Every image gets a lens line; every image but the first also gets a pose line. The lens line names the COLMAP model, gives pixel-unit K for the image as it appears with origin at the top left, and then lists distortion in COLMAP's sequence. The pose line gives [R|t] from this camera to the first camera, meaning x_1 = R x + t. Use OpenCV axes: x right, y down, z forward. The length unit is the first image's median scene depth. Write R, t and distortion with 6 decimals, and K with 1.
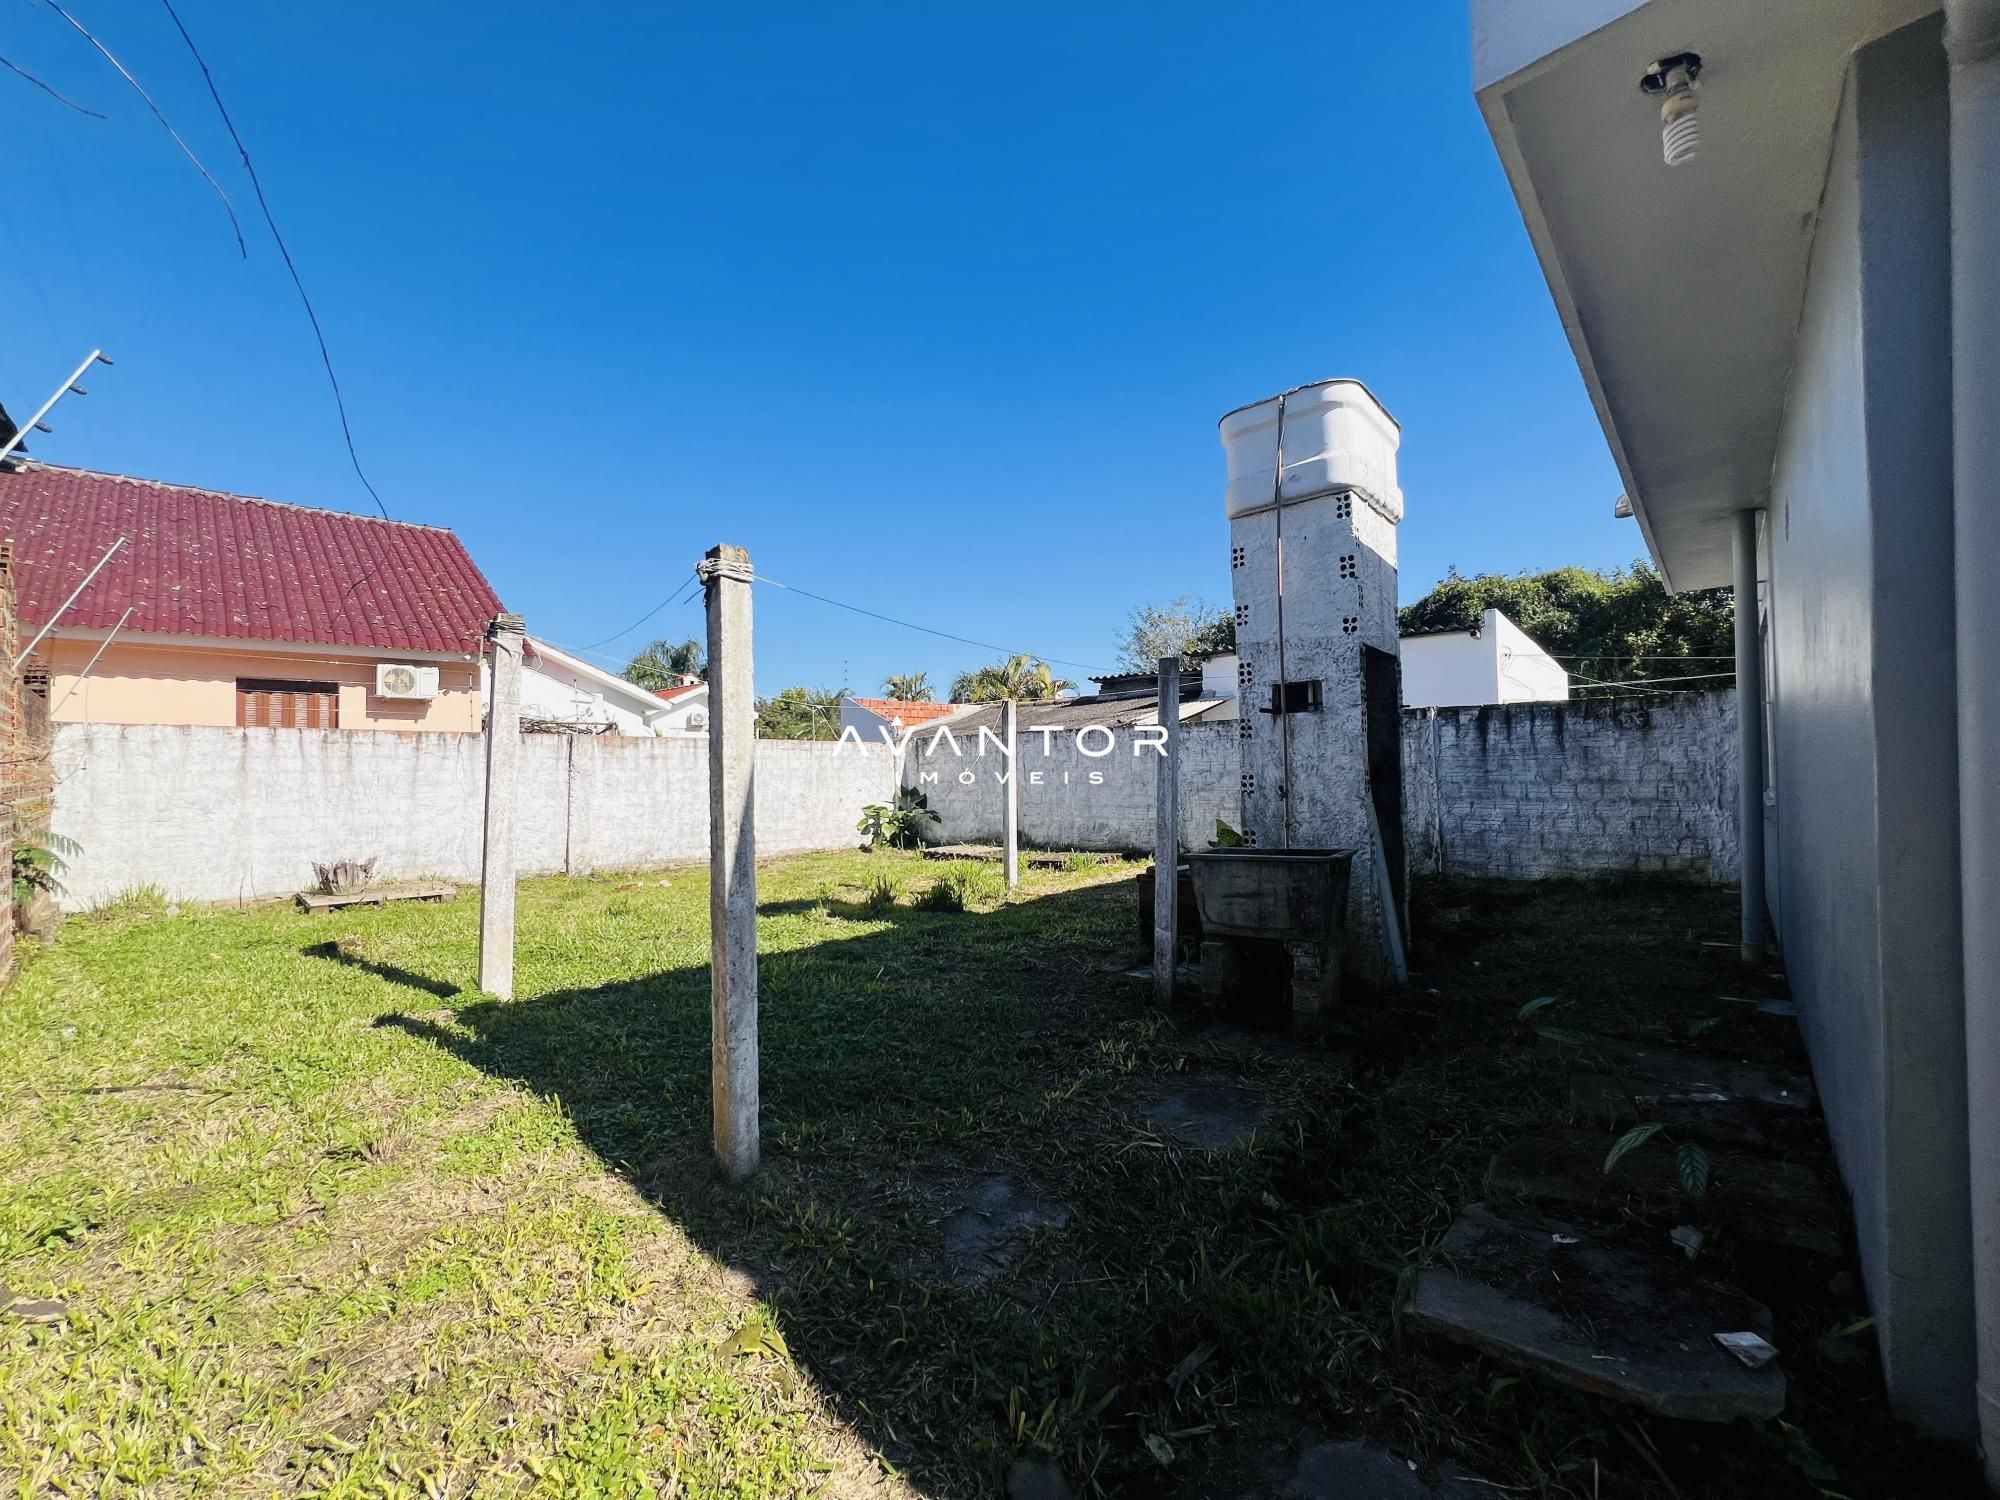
lens RADIAL K [[796.7, 0, 986.1], [0, 796.7, 745.8], [0, 0, 1]] dist [-0.001114, -0.000330]
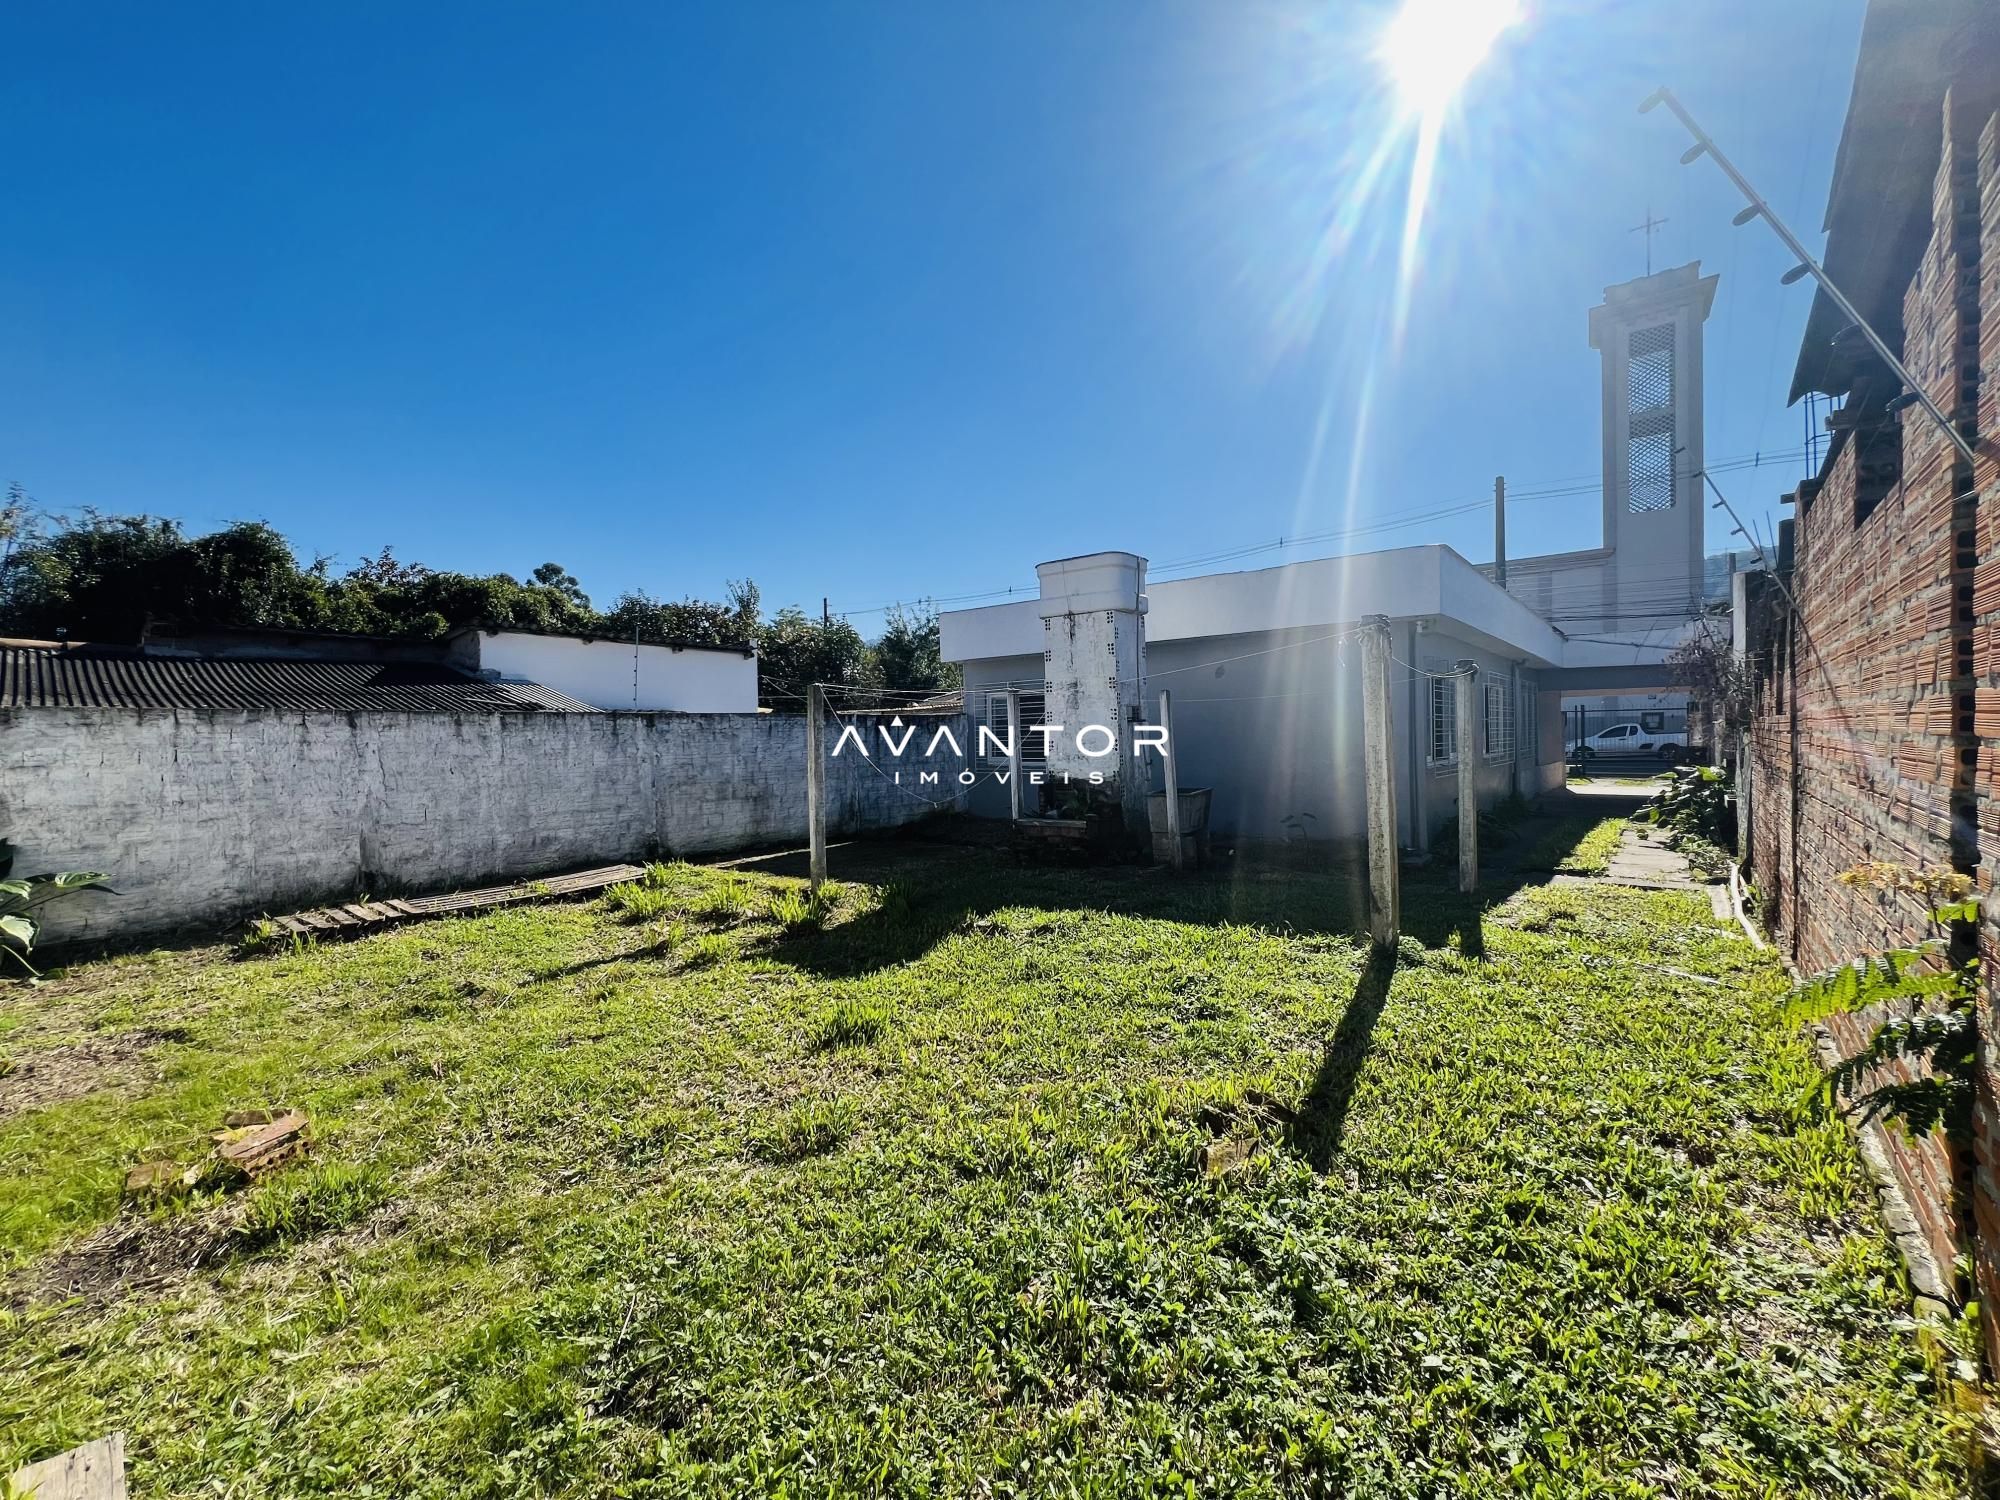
lens RADIAL K [[796.7, 0, 998.5], [0, 796.7, 743.2], [0, 0, 1]] dist [-0.001114, -0.000330]
pose [[-0.033536, 0.002872, 0.999433, -0.926141], [-0.013549, 0.999903, -0.003328, 0.005164], [-0.999346, -0.013653, -0.033494, 0.849498]]
